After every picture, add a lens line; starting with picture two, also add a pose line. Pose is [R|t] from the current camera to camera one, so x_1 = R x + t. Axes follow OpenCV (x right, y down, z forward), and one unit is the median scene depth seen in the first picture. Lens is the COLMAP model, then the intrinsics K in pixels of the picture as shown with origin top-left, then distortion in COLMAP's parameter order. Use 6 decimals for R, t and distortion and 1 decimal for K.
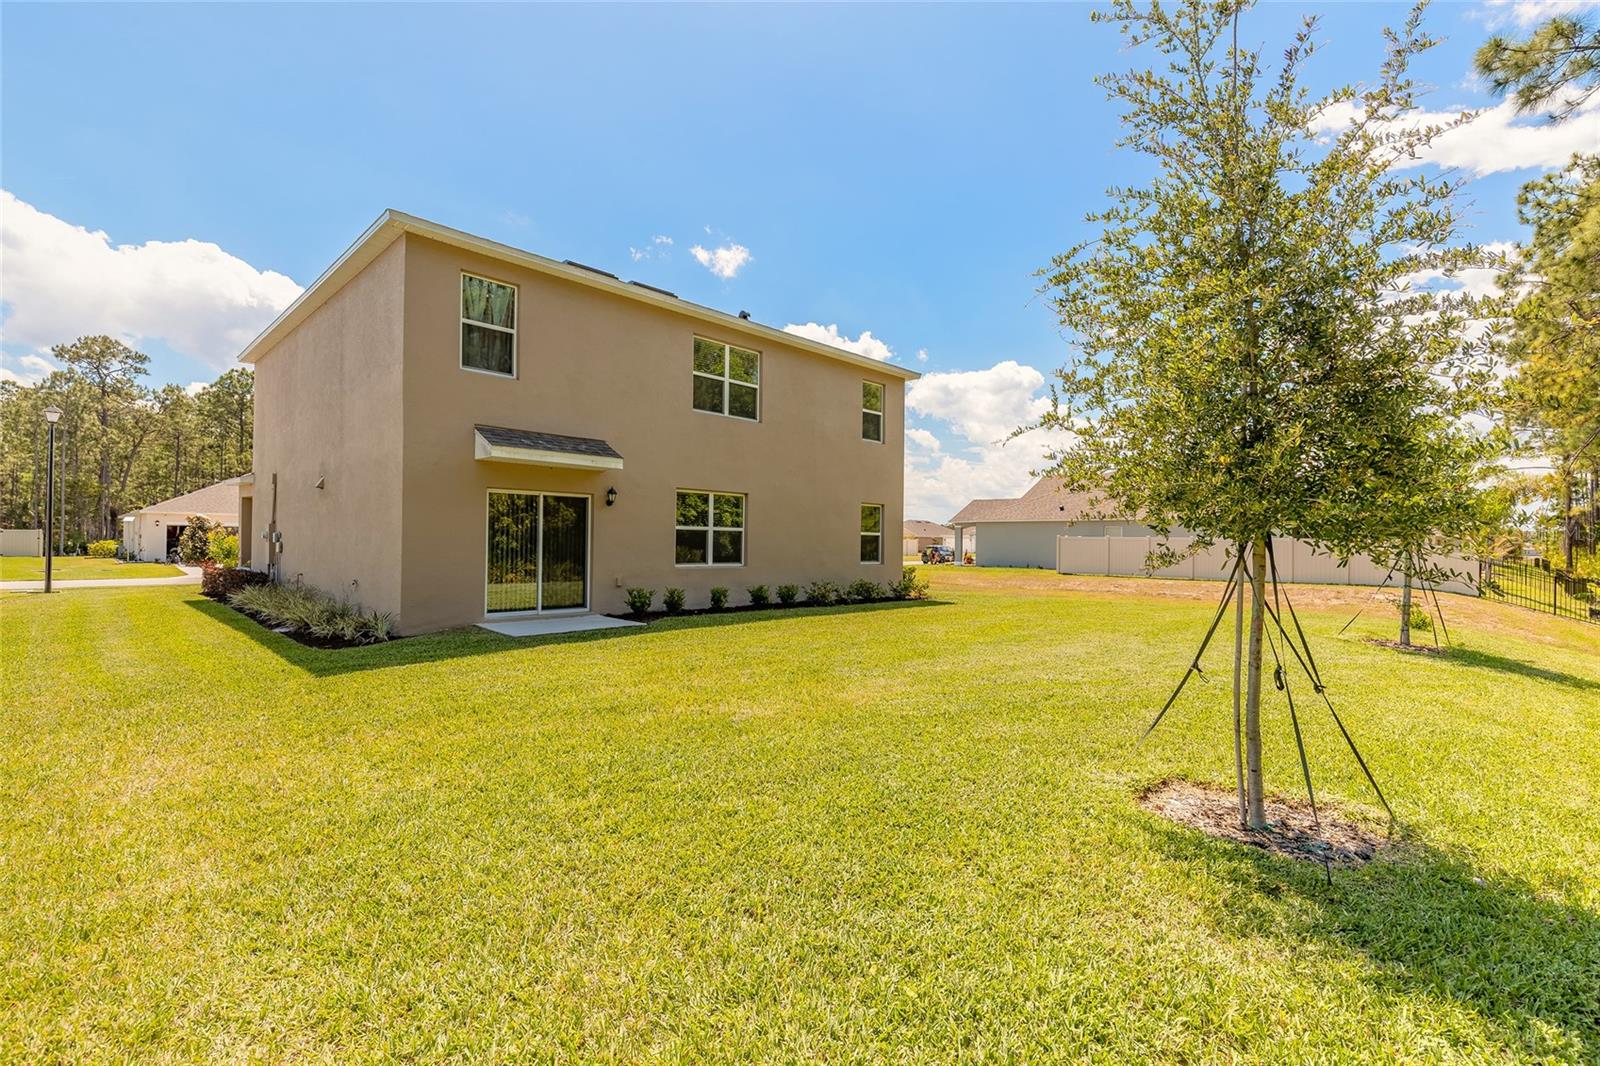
lens RADIAL K [[722.9, 0, 792.3], [0, 722.9, 536.4], [0, 0, 1]] dist [0.009116, -0.001551]
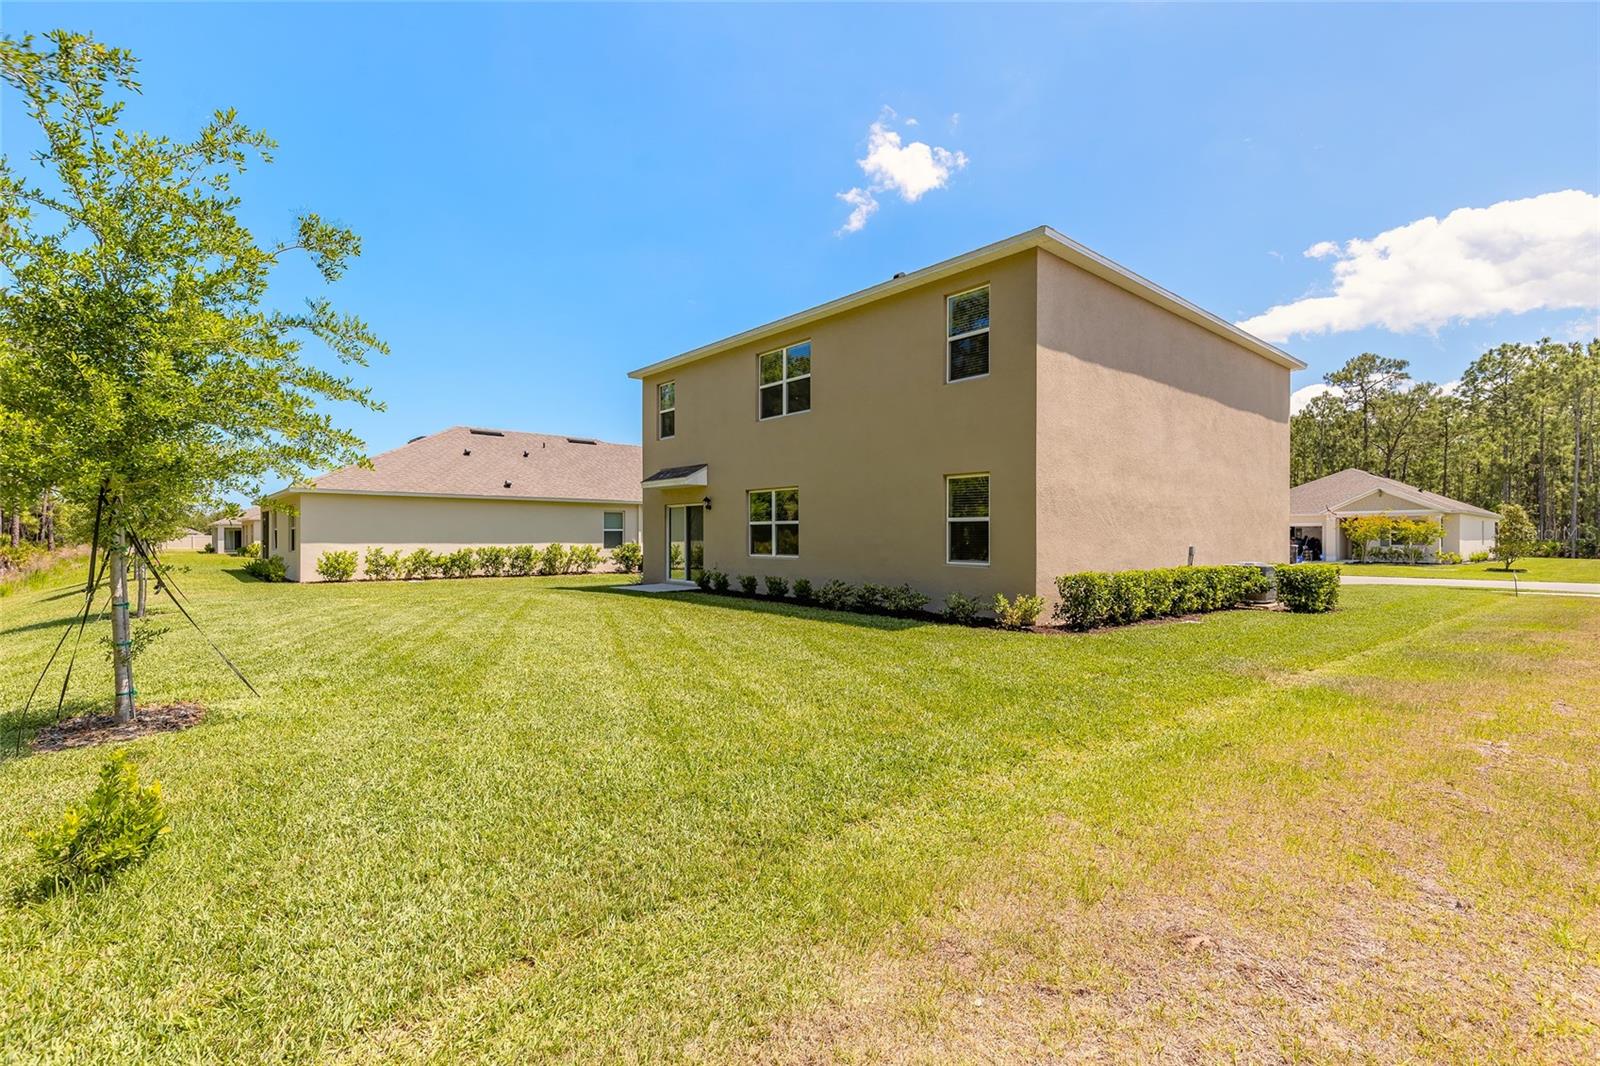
lens RADIAL K [[722.9, 0, 792.8], [0, 722.9, 538.3], [0, 0, 1]] dist [0.009116, -0.001551]
pose [[-0.093788, -0.008315, -0.995557, 0.974033], [0.006583, 0.999938, -0.008972, 0.023141], [0.995570, -0.007395, -0.093728, 1.124380]]
